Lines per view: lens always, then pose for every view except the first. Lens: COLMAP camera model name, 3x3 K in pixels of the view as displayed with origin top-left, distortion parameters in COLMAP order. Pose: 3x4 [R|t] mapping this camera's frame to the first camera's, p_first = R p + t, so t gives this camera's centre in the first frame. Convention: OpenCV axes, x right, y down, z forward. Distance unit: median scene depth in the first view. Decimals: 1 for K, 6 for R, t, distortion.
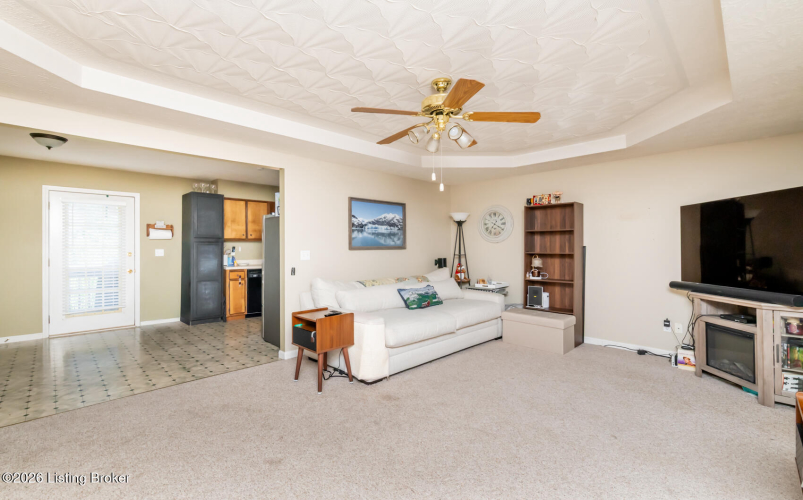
lens RADIAL K [[351.1, 0, 401.6], [0, 351.1, 244.8], [0, 0, 1]] dist [0.002273, -0.000365]
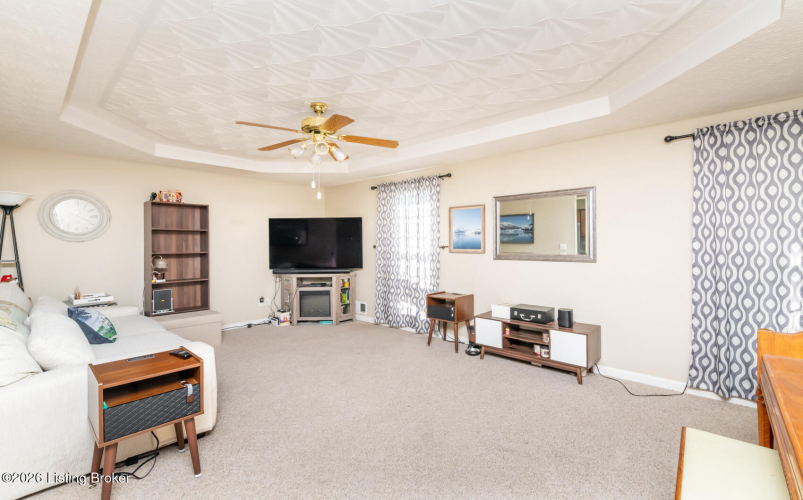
lens RADIAL K [[351.1, 0, 401.6], [0, 351.1, 244.8], [0, 0, 1]] dist [0.002273, -0.000365]
pose [[-0.036238, 0.000119, 0.999343, -0.581954], [-0.001283, 0.999999, -0.000165, 0.000159], [-0.999342, -0.001289, -0.036238, 0.418114]]
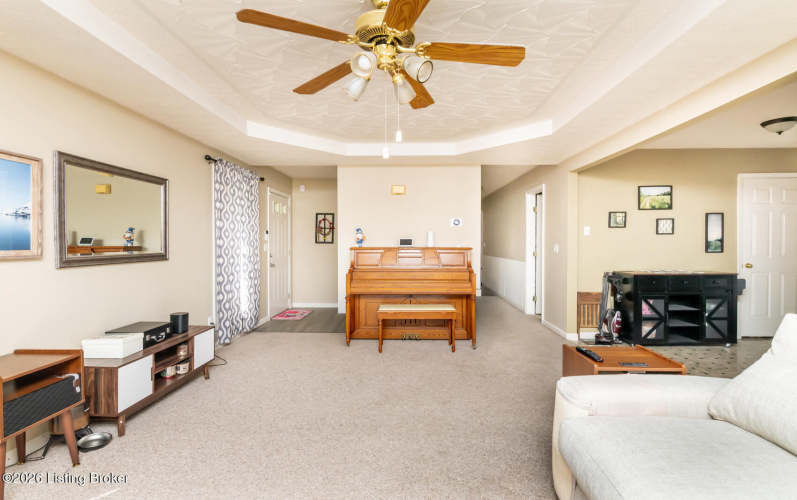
lens RADIAL K [[375.4, 0, 401.6], [0, 375.4, 247.3], [0, 0, 1]] dist [-0.002517, -0.001315]
pose [[-0.727051, 0.011749, -0.686483, 0.319098], [0.006117, 0.999925, 0.010635, 0.005895], [0.686557, 0.003533, -0.727068, 0.844361]]
